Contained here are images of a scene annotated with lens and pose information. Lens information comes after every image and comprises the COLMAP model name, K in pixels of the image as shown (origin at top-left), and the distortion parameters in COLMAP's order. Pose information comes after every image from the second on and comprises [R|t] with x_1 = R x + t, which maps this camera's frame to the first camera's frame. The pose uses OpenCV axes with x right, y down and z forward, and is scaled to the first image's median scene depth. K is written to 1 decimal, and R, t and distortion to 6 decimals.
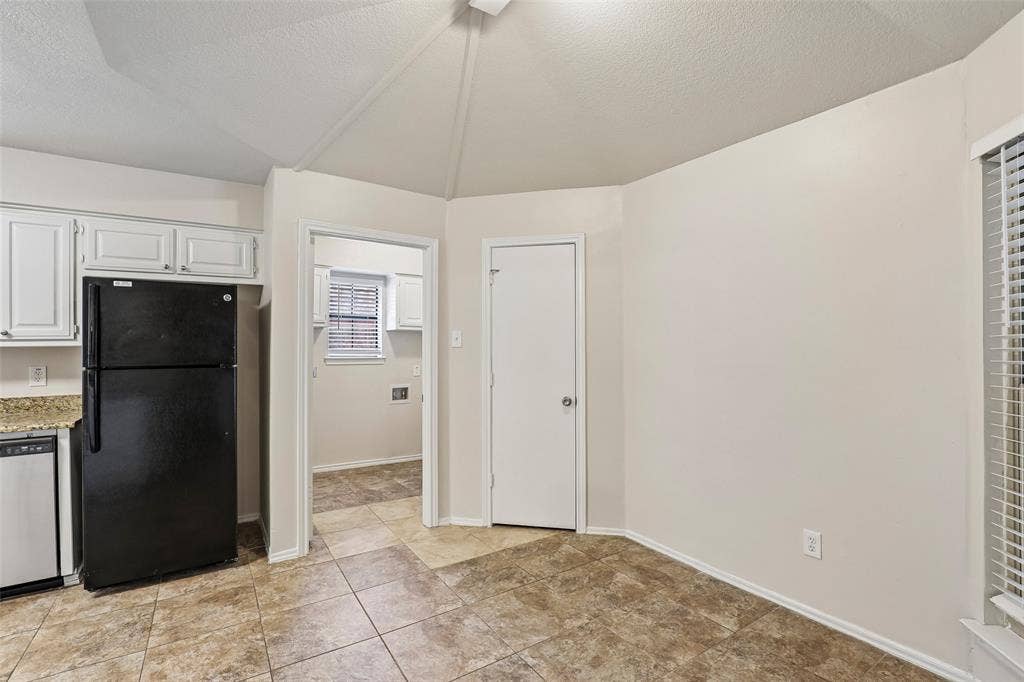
lens RADIAL K [[470.9, 0, 509.6], [0, 470.9, 346.4], [0, 0, 1]] dist [-0.021604, 0.000521]
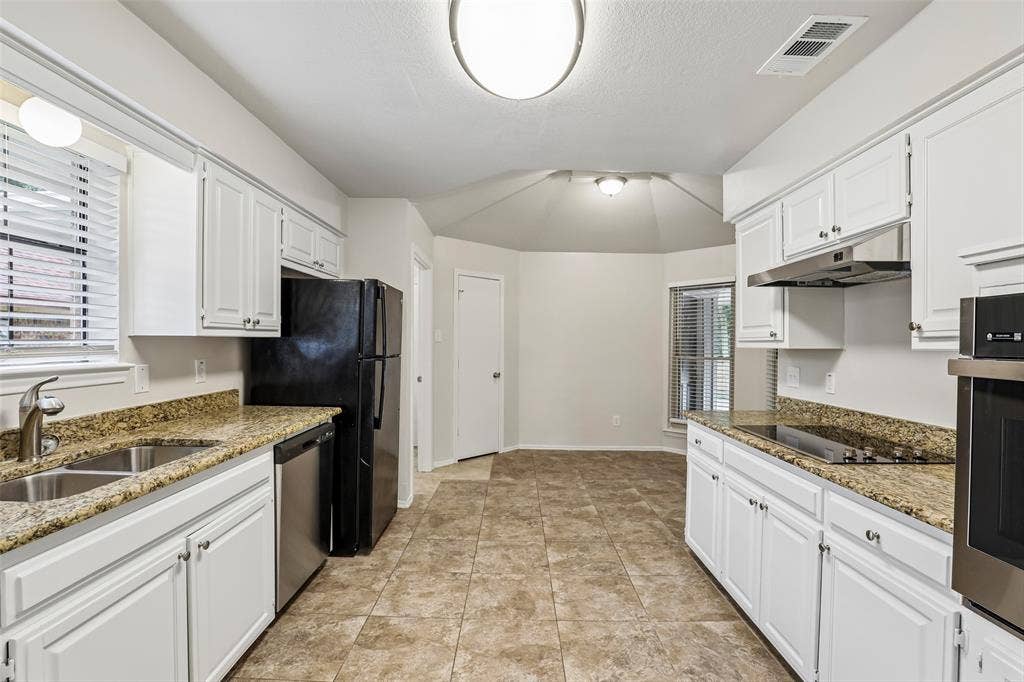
lens RADIAL K [[471.1, 0, 518.0], [0, 471.1, 347.9], [0, 0, 1]] dist [-0.000310, 0.000088]
pose [[0.542470, 0.001732, 0.840073, -1.524568], [-0.016702, 0.999822, 0.008724, 0.005401], [-0.839909, -0.018763, 0.542403, 0.043509]]
